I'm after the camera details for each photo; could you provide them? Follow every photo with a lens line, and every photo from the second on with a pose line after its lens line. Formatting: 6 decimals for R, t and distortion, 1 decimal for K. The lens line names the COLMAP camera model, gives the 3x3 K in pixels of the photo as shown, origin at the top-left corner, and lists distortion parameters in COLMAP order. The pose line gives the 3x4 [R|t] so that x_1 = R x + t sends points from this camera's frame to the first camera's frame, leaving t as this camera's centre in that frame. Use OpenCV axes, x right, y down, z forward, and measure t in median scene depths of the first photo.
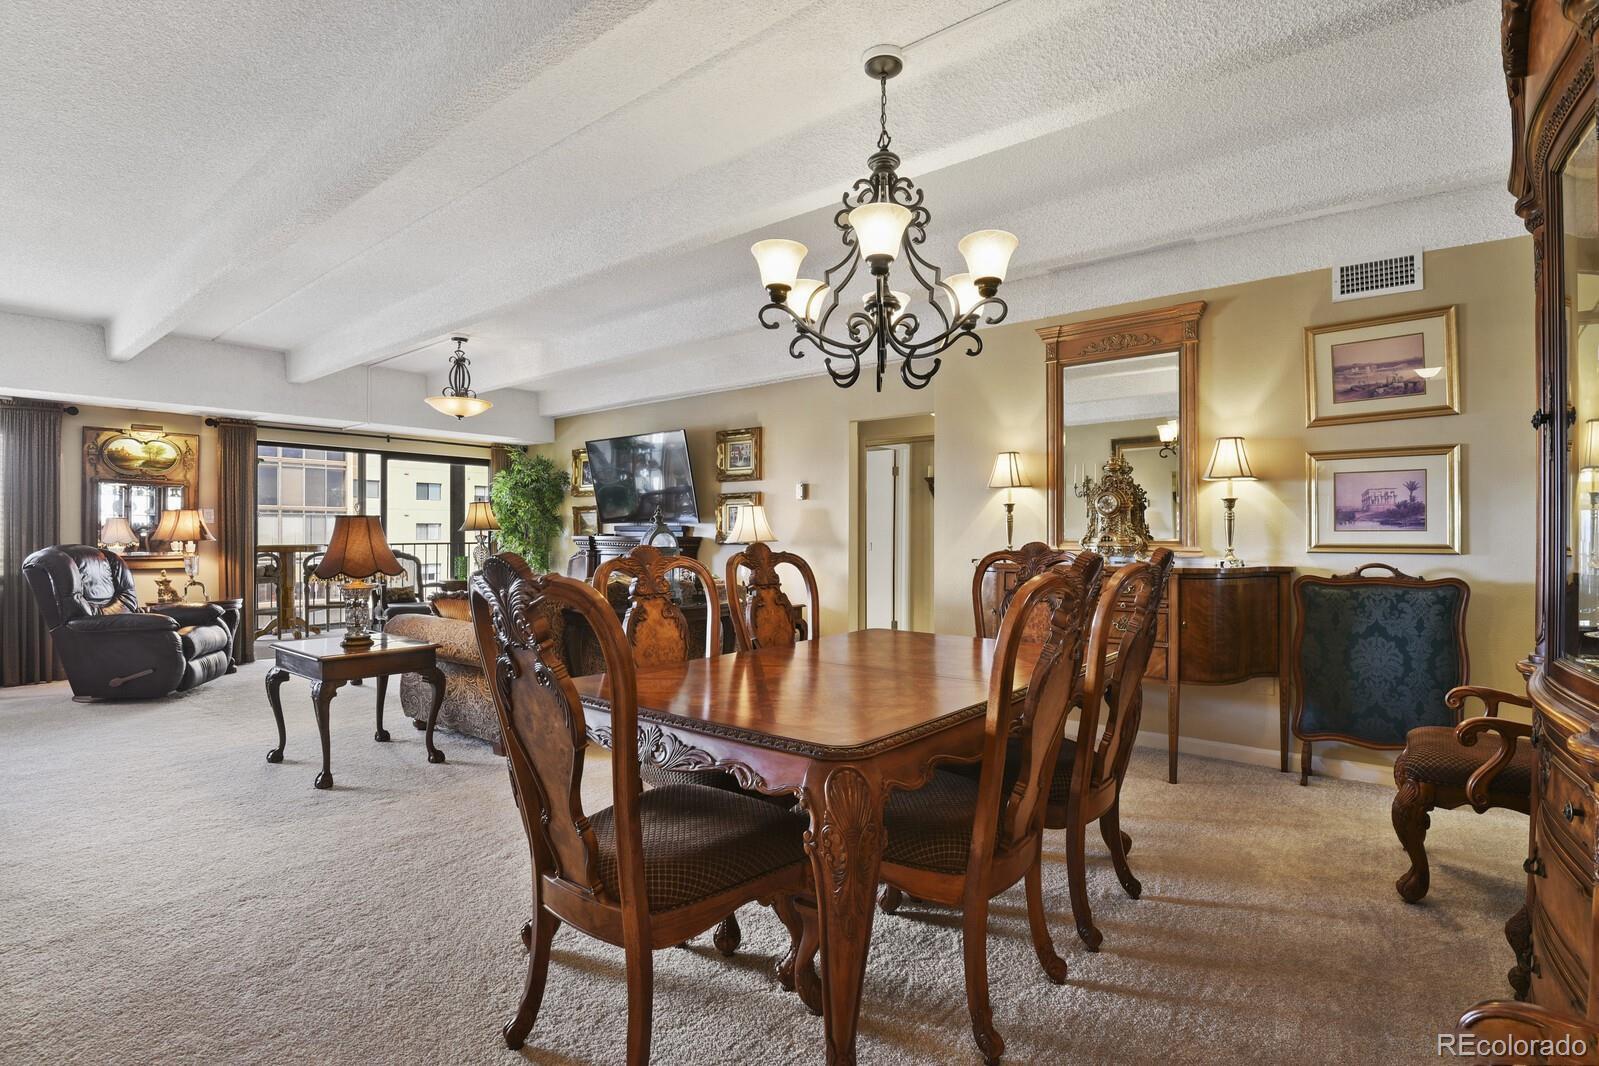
lens RADIAL K [[783.4, 0, 800.3], [0, 783.4, 532.9], [0, 0, 1]] dist [-0.020827, -0.001591]
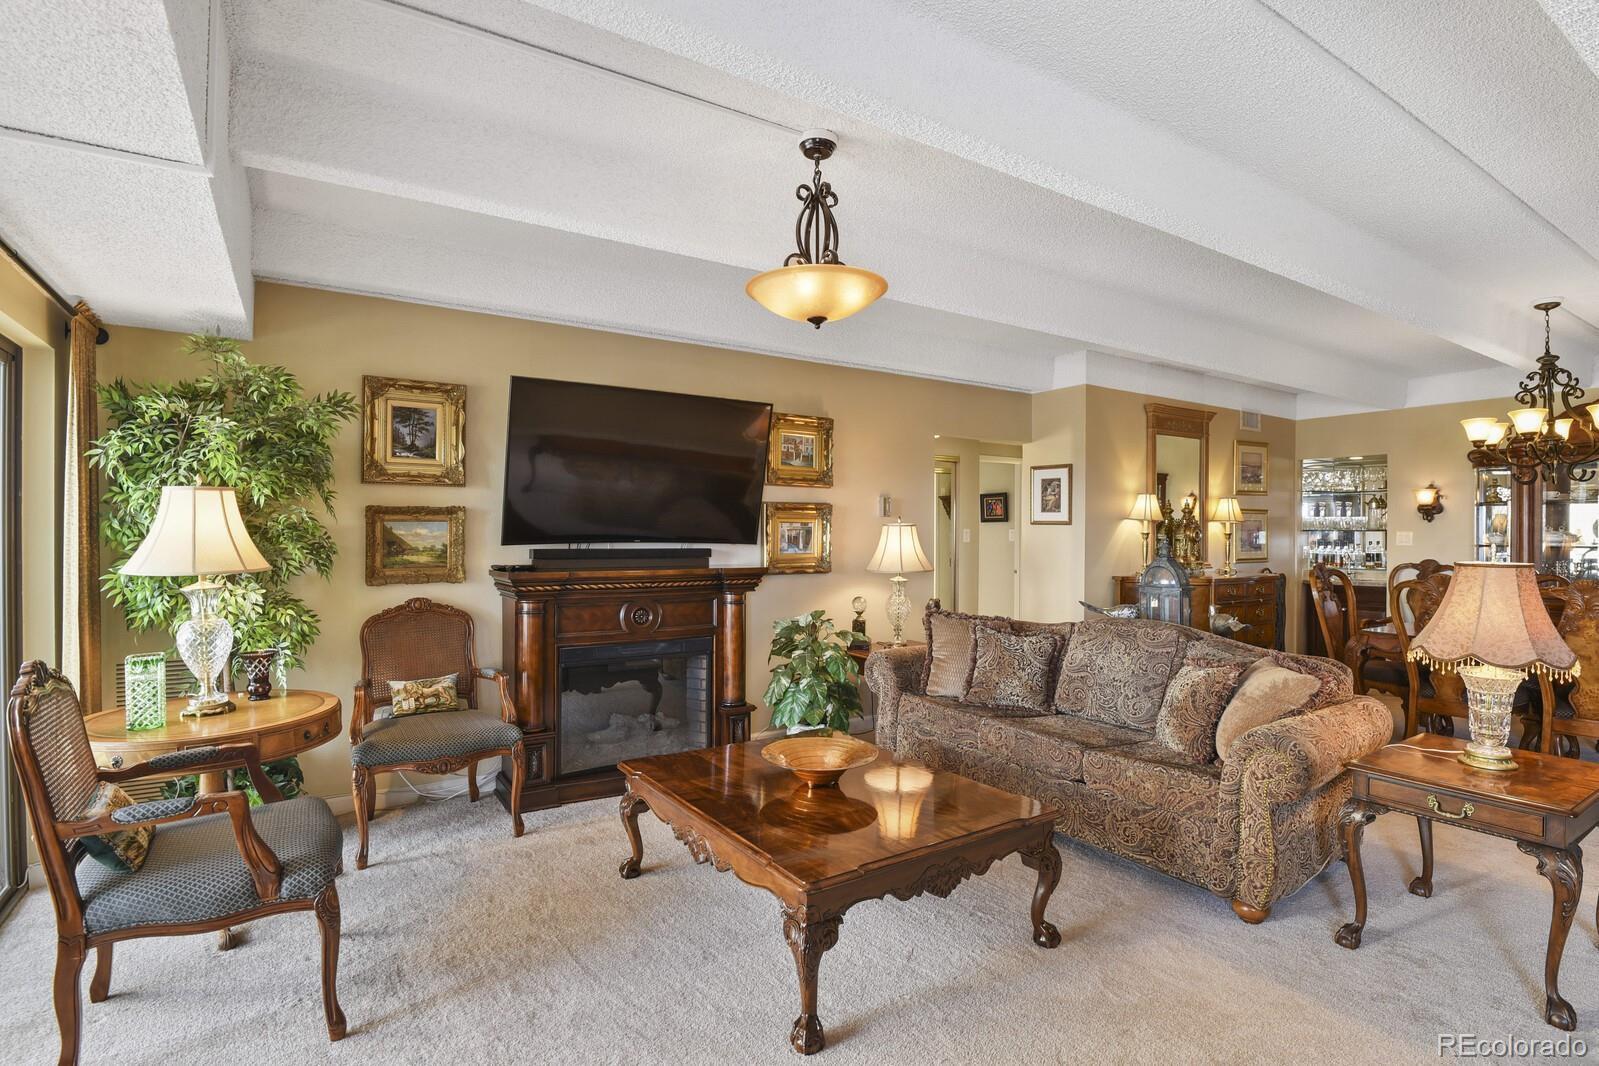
lens RADIAL K [[783.4, 0, 800.3], [0, 783.4, 532.9], [0, 0, 1]] dist [-0.020827, -0.001591]
pose [[0.304241, -0.003458, 0.952589, -0.761609], [-0.007270, 0.999956, 0.005952, -0.027317], [-0.952567, -0.008736, 0.304202, 0.768398]]
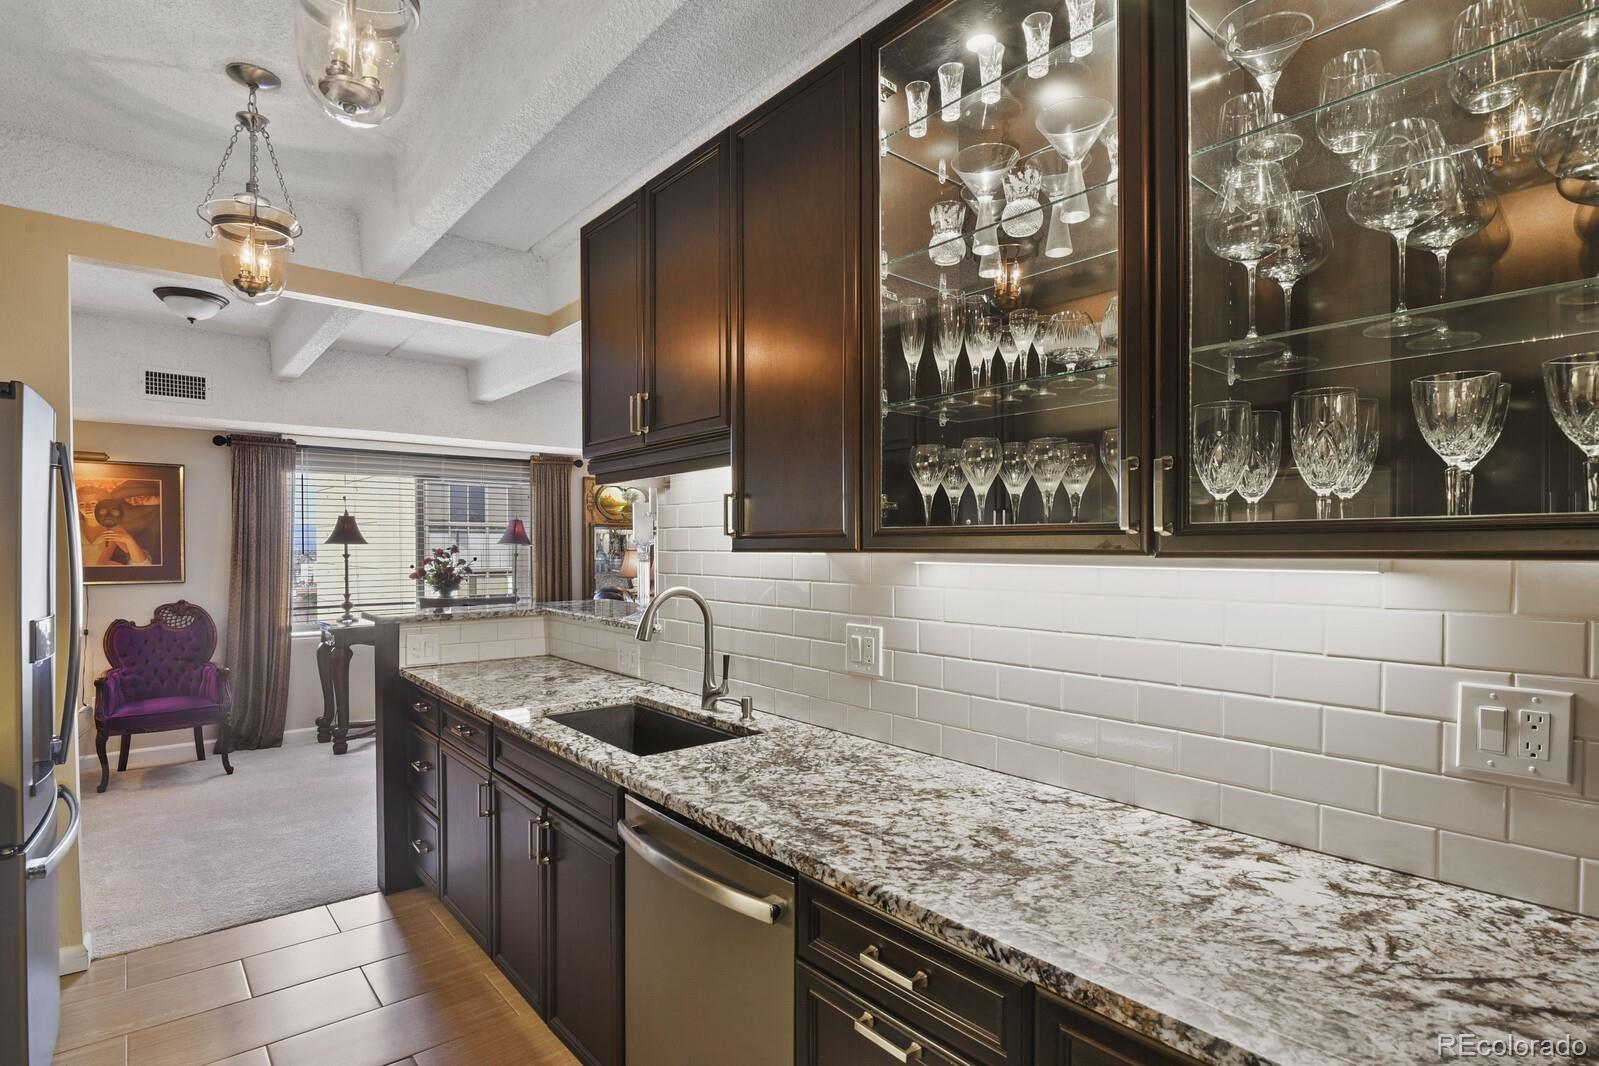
lens RADIAL K [[792.5, 0, 803.2], [0, 792.5, 561.6], [0, 0, 1]] dist [-0.023130, -0.001476]
pose [[0.986265, 0.001934, -0.165159, -0.378628], [0.001835, 0.999742, 0.022662, -0.036926], [0.165160, -0.022653, 0.986007, -0.065691]]
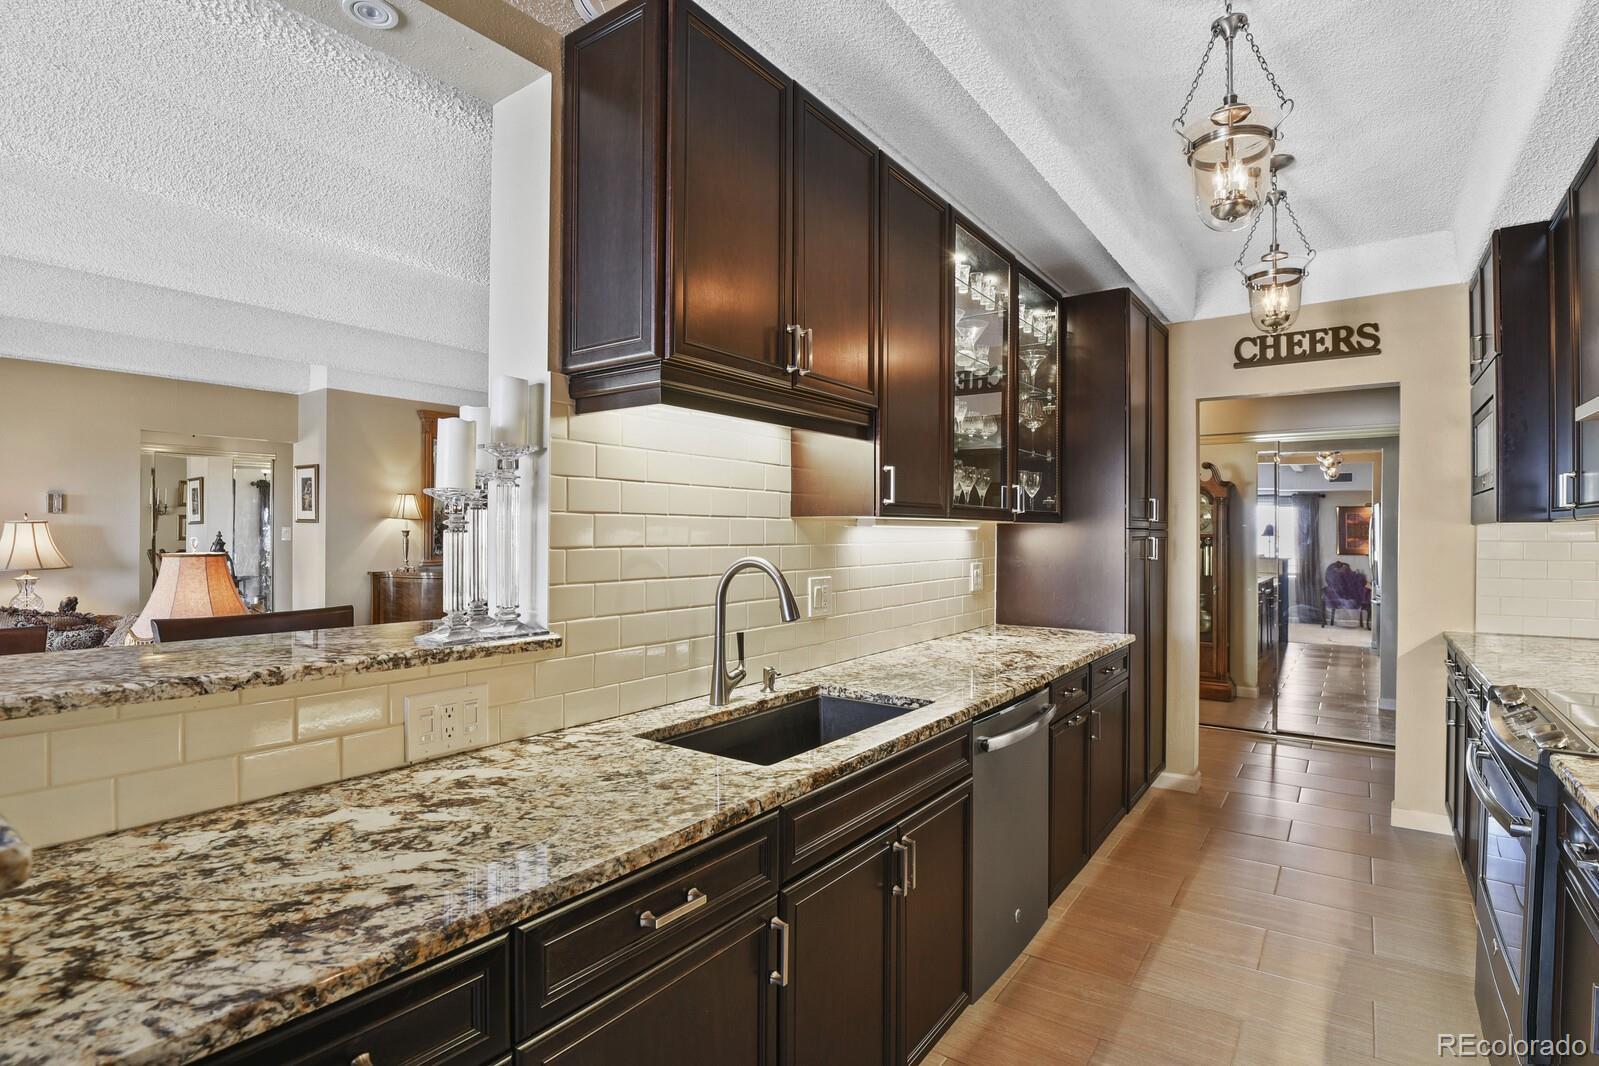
lens RADIAL K [[784.8, 0, 800.6], [0, 784.8, 532.8], [0, 0, 1]] dist [-0.024381, -0.001055]
pose [[-0.069125, -0.002877, 0.997604, -0.773230], [-0.007545, 0.999969, 0.002361, -0.028208], [-0.997579, -0.007363, -0.069145, 0.264028]]
